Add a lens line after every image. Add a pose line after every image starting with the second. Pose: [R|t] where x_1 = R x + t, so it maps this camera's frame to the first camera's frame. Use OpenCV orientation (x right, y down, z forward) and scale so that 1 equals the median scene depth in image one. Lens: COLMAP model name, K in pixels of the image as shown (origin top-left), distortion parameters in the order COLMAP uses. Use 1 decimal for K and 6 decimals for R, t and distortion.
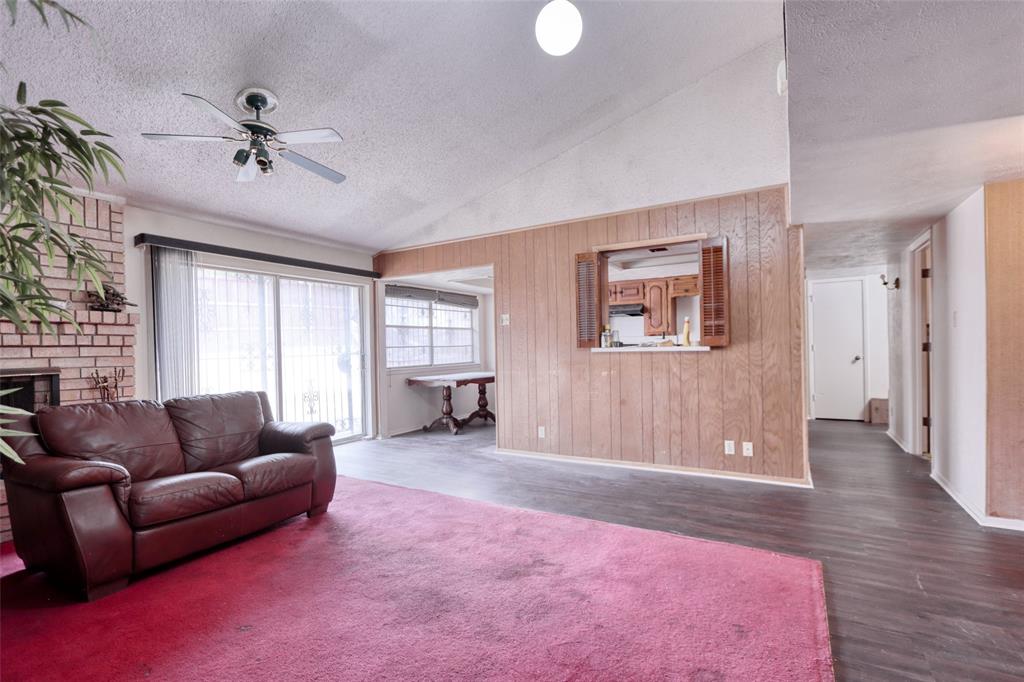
lens RADIAL K [[472.0, 0, 513.4], [0, 472.0, 347.4], [0, 0, 1]] dist [-0.013640, 0.000001]
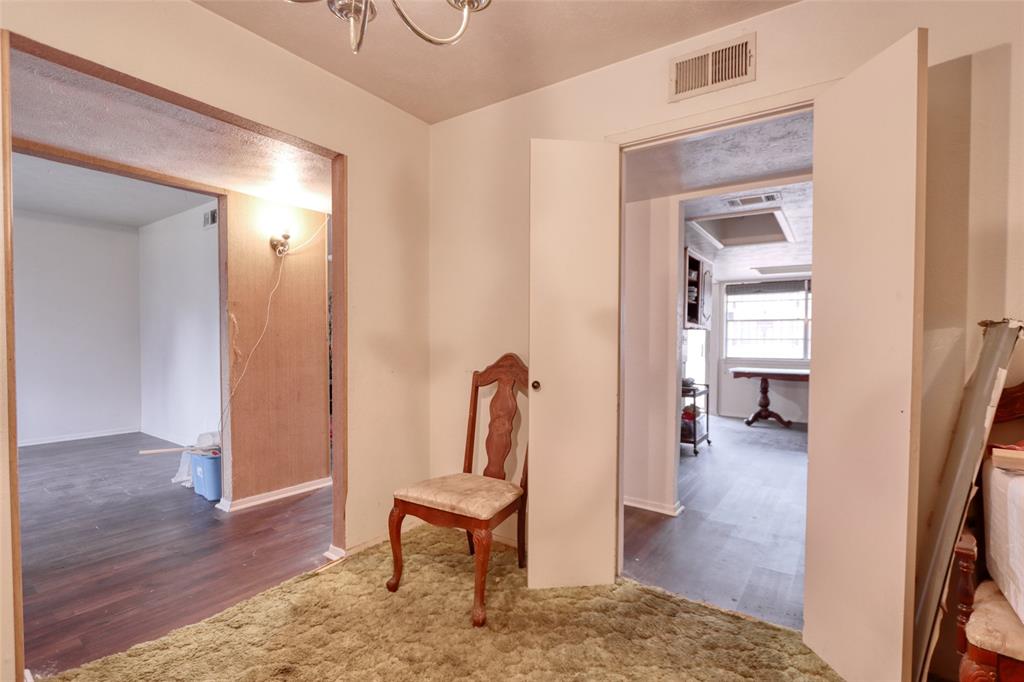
lens RADIAL K [[472.0, 0, 511.6], [0, 472.0, 343.8], [0, 0, 1]] dist [-0.013640, 0.000001]
pose [[-0.077297, 0.022394, -0.996757, 0.830513], [-0.009320, 0.999688, 0.023183, -0.009640], [0.996965, 0.011082, -0.077064, 0.510504]]
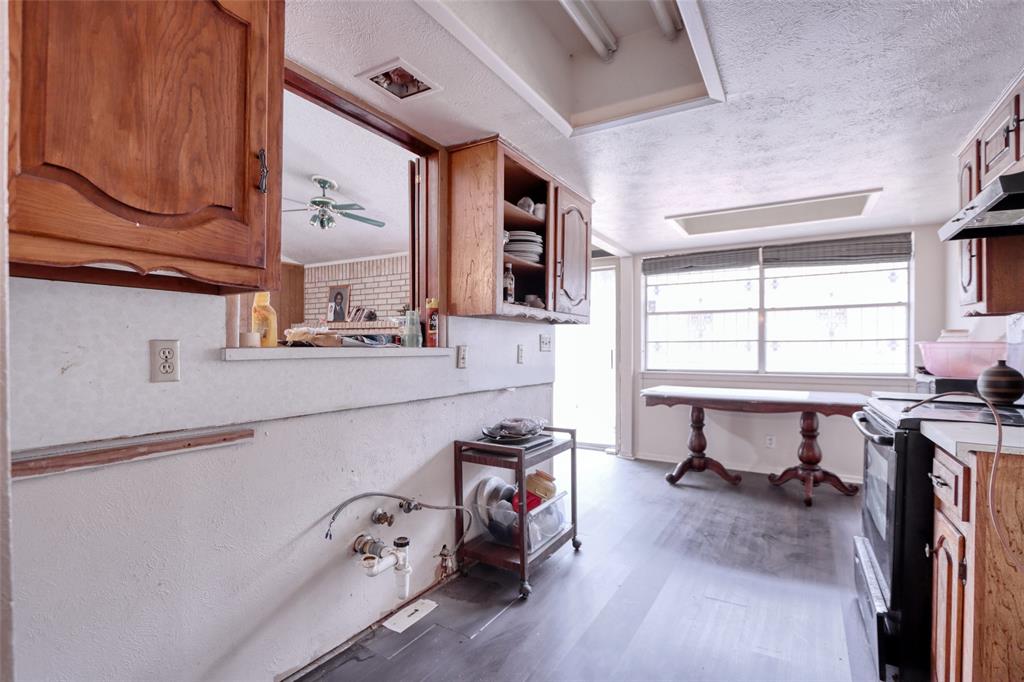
lens RADIAL K [[472.0, 0, 513.0], [0, 472.0, 341.3], [0, 0, 1]] dist [-0.013640, 0.000001]
pose [[-0.009174, 0.005648, -0.999942, 0.444668], [-0.001981, 0.999982, 0.005667, -0.004236], [0.999956, 0.002032, -0.009163, 0.717126]]
